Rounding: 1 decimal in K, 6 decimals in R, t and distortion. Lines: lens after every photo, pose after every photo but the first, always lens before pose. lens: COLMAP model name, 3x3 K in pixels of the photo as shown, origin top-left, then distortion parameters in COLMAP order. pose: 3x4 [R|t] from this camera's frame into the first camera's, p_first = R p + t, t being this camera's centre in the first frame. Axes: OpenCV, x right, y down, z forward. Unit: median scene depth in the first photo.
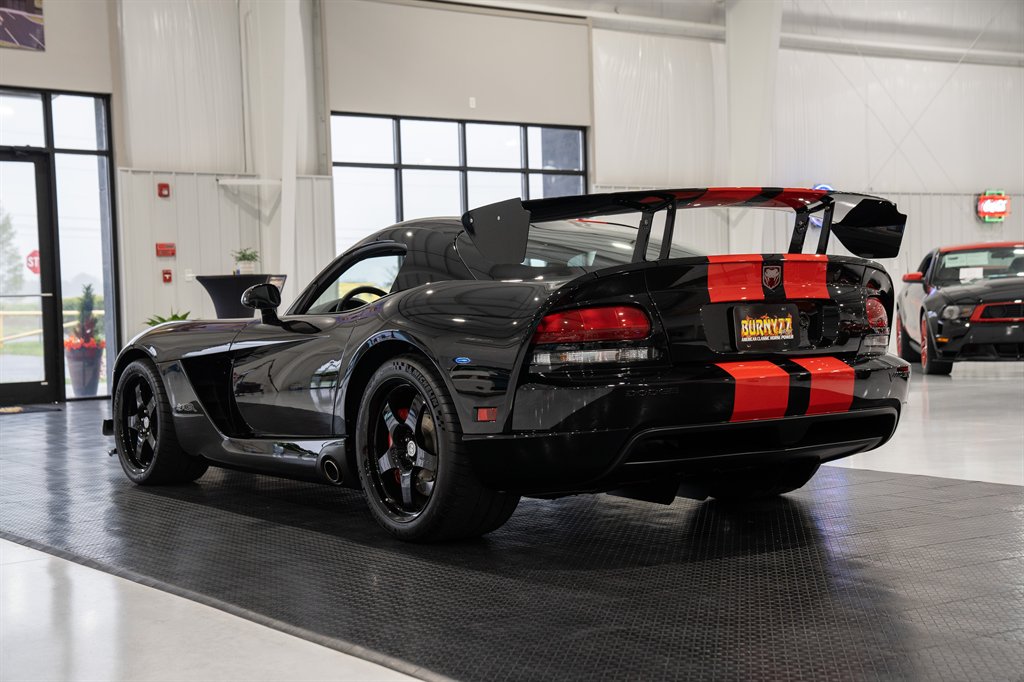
lens RADIAL K [[1454.9, 0, 511.6], [0, 1454.9, 344.9], [0, 0, 1]] dist [0.236945, 0.000000]
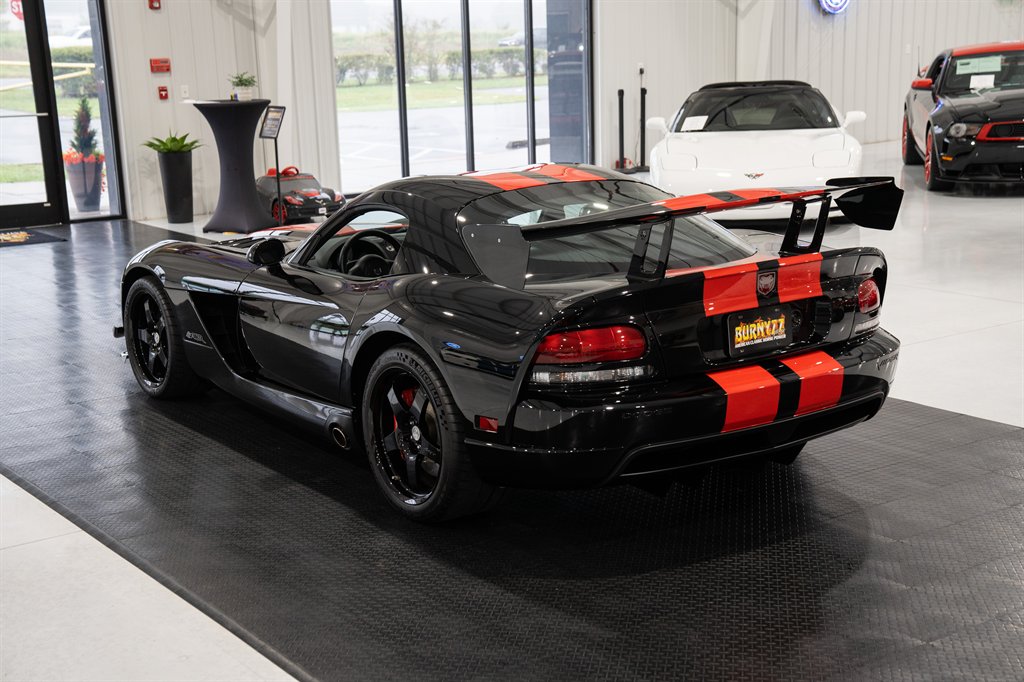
lens RADIAL K [[1454.9, 0, 514.8], [0, 1454.9, 346.5], [0, 0, 1]] dist [0.236945, 0.000000]
pose [[1.000000, -0.000040, 0.000471, 0.000486], [-0.000045, 0.983865, 0.178911, -0.062799], [-0.000471, -0.178911, 0.983865, -0.004672]]
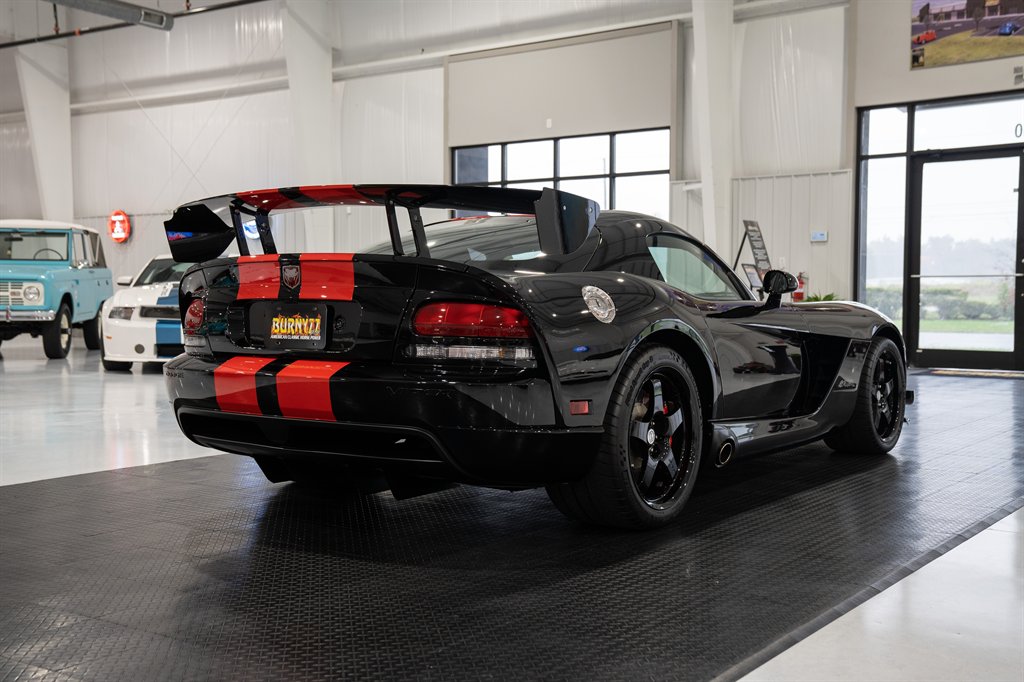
lens RADIAL K [[1134.4, 0, 511.7], [0, 1134.4, 339.1], [0, 0, 1]] dist [0.137179, 0.000000]
pose [[0.311764, 0.069769, -0.947595, 0.326259], [-0.039814, 0.997384, 0.060336, -0.019136], [0.949325, 0.018917, 0.313726, 0.303903]]
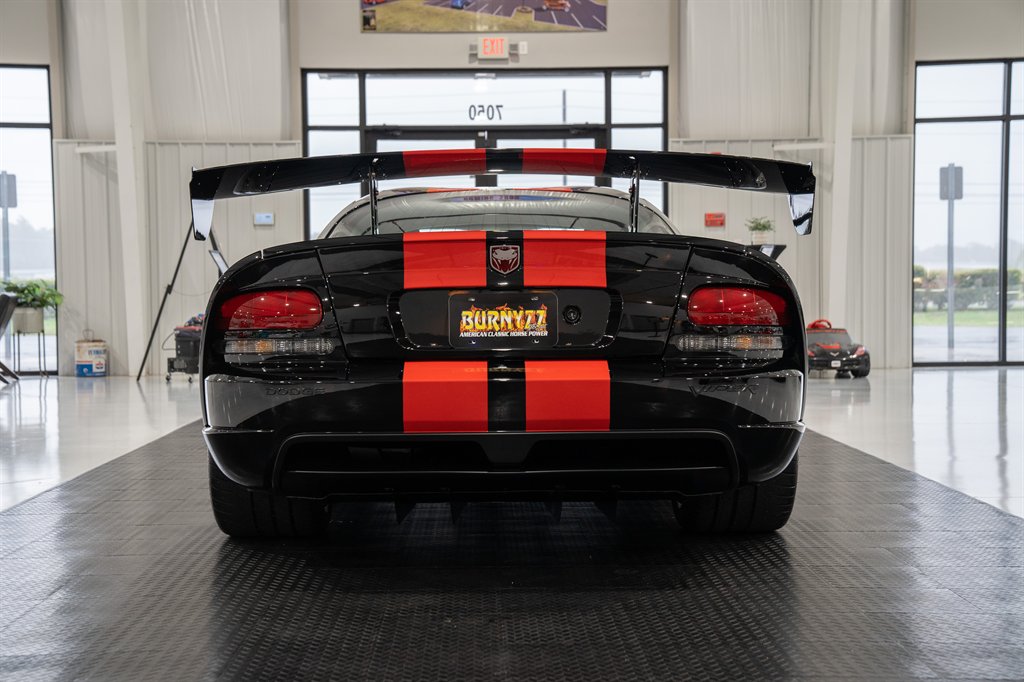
lens RADIAL K [[1454.9, 0, 483.5], [0, 1454.9, 338.4], [0, 0, 1]] dist [0.236945, 0.000000]
pose [[0.826117, 0.041680, -0.561955, 0.210193], [-0.031589, 0.999118, 0.027666, -0.008200], [0.562613, -0.005103, 0.826705, 0.110539]]
